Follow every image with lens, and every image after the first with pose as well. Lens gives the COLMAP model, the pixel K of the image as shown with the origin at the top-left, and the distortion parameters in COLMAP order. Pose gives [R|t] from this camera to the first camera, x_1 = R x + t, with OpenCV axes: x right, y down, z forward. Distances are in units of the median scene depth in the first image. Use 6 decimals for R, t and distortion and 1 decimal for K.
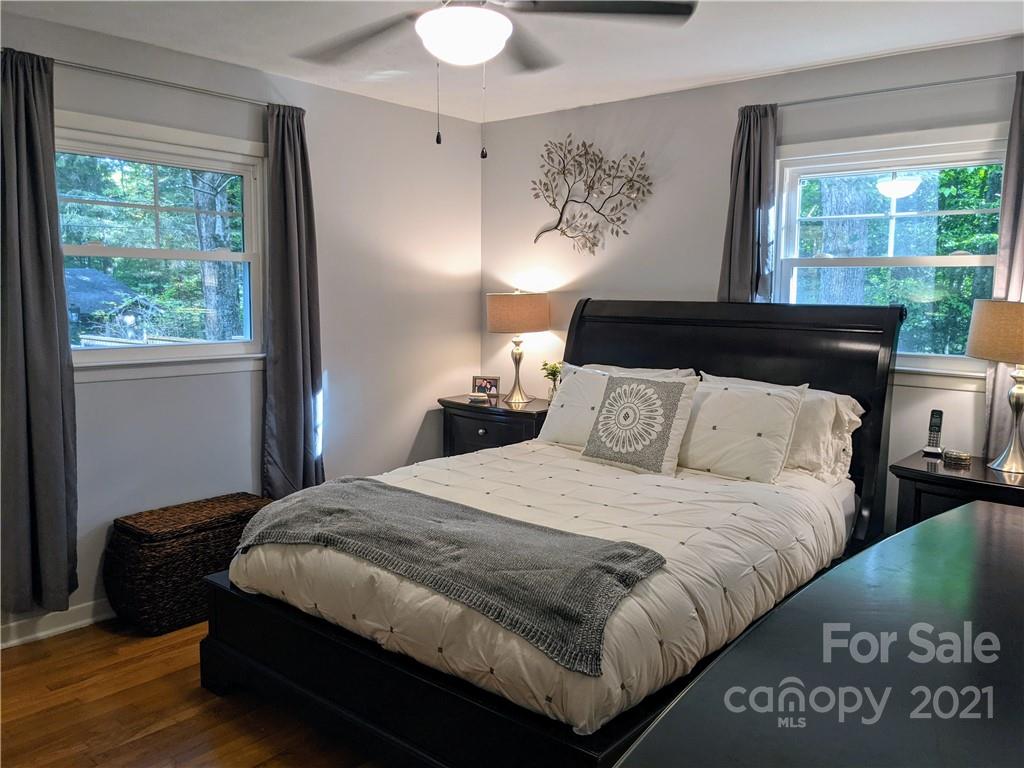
lens RADIAL K [[816.8, 0, 515.6], [0, 816.8, 387.3], [0, 0, 1]] dist [0.069550, -0.102326]
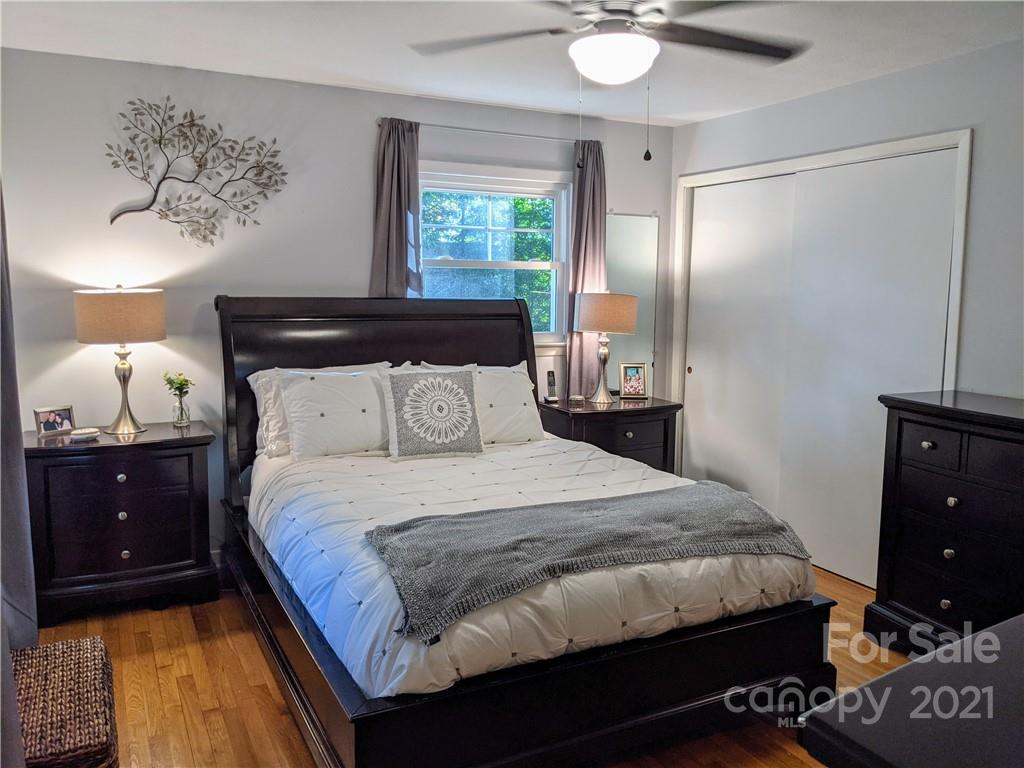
lens RADIAL K [[816.8, 0, 515.6], [0, 816.8, 387.3], [0, 0, 1]] dist [0.069550, -0.102326]
pose [[0.380118, -0.125501, 0.916384, -0.651380], [0.106735, 0.990085, 0.091321, -0.064159], [-0.918759, 0.063097, 0.389745, 0.412660]]
